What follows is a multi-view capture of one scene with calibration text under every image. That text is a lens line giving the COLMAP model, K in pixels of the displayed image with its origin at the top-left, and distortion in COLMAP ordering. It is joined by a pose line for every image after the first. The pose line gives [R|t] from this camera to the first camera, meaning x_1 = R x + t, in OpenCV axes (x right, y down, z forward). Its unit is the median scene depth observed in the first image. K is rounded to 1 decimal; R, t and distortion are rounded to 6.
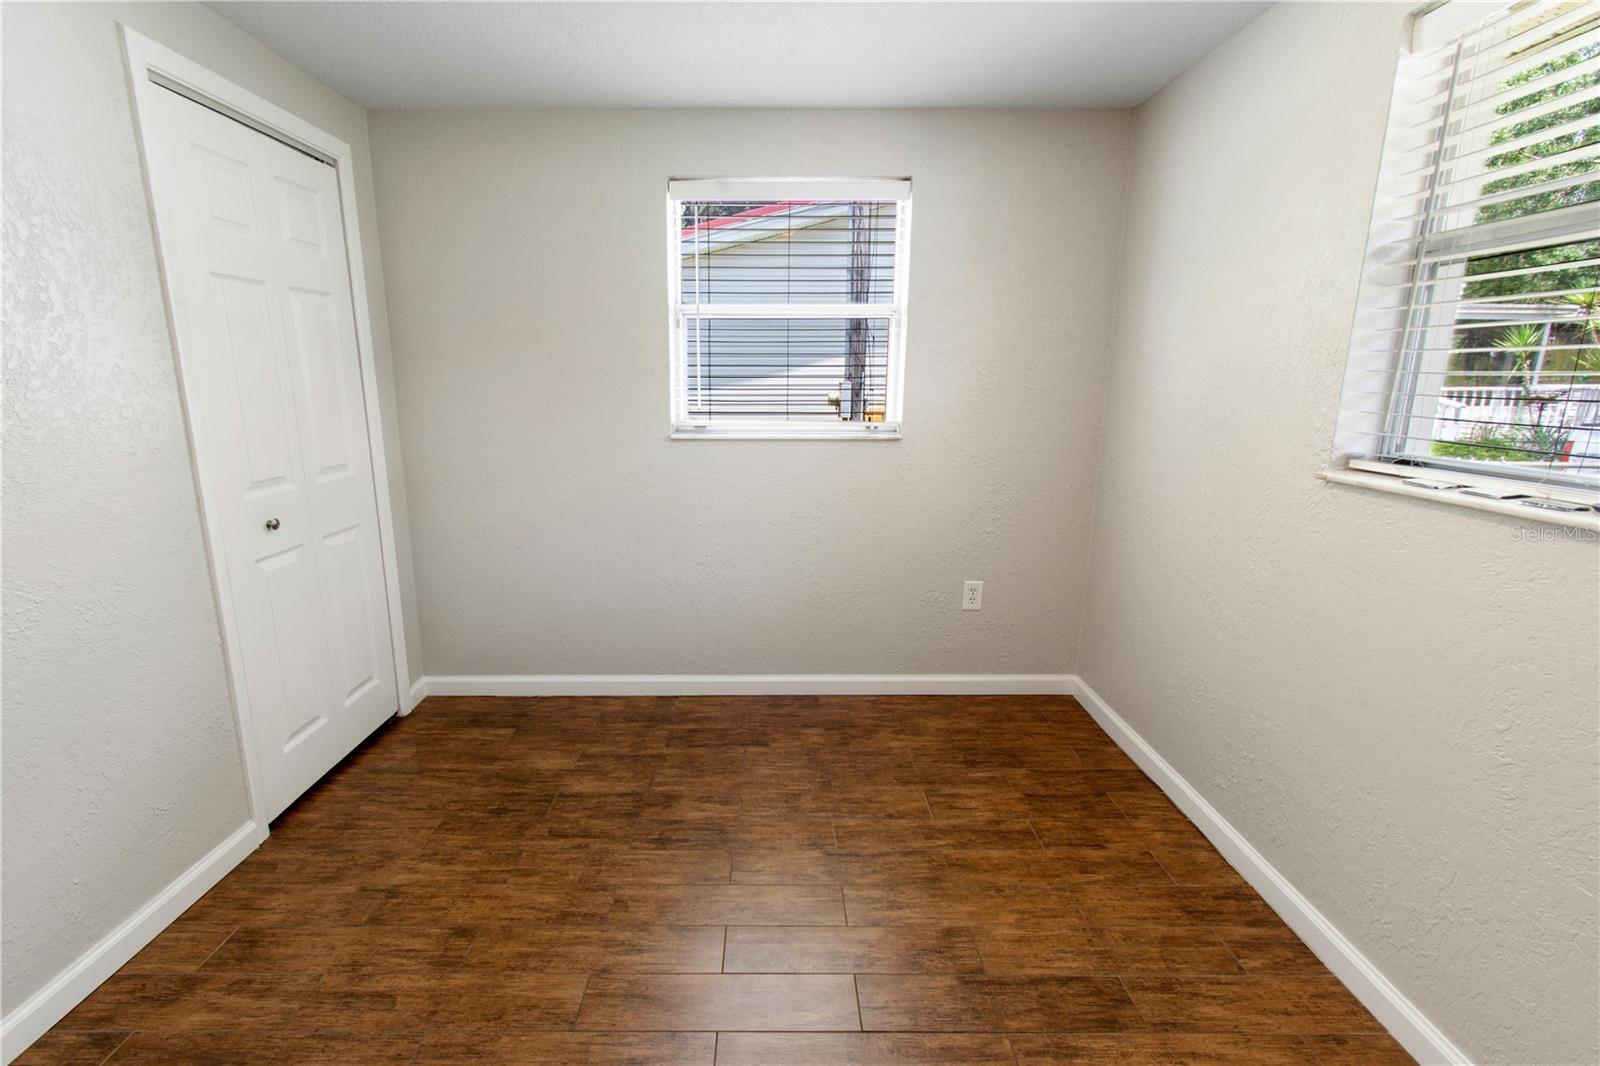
lens RADIAL K [[708.6, 0, 795.0], [0, 708.6, 538.4], [0, 0, 1]] dist [0.004576, -0.001308]
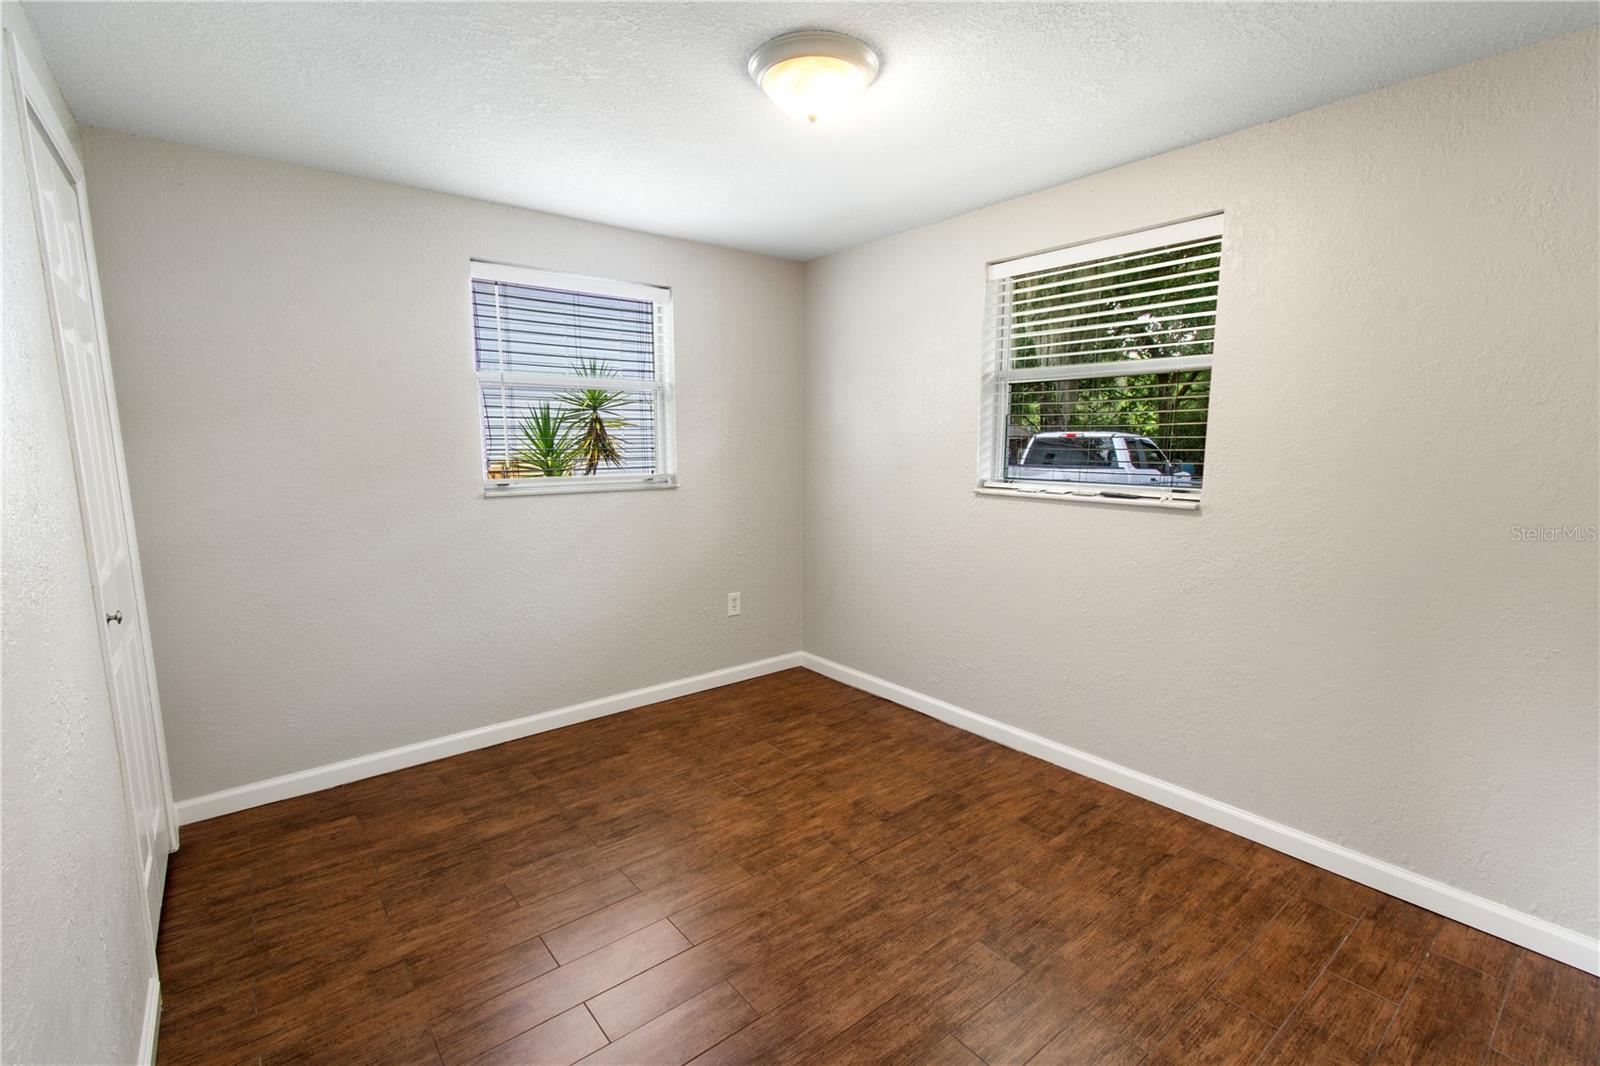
lens RADIAL K [[708.6, 0, 768.9], [0, 708.6, 546.4], [0, 0, 1]] dist [0.004576, -0.001308]
pose [[0.793523, -0.092634, 0.601448, -0.573581], [0.133761, 0.990726, -0.023889, 0.018435], [-0.593657, 0.099407, 0.798554, -0.107746]]
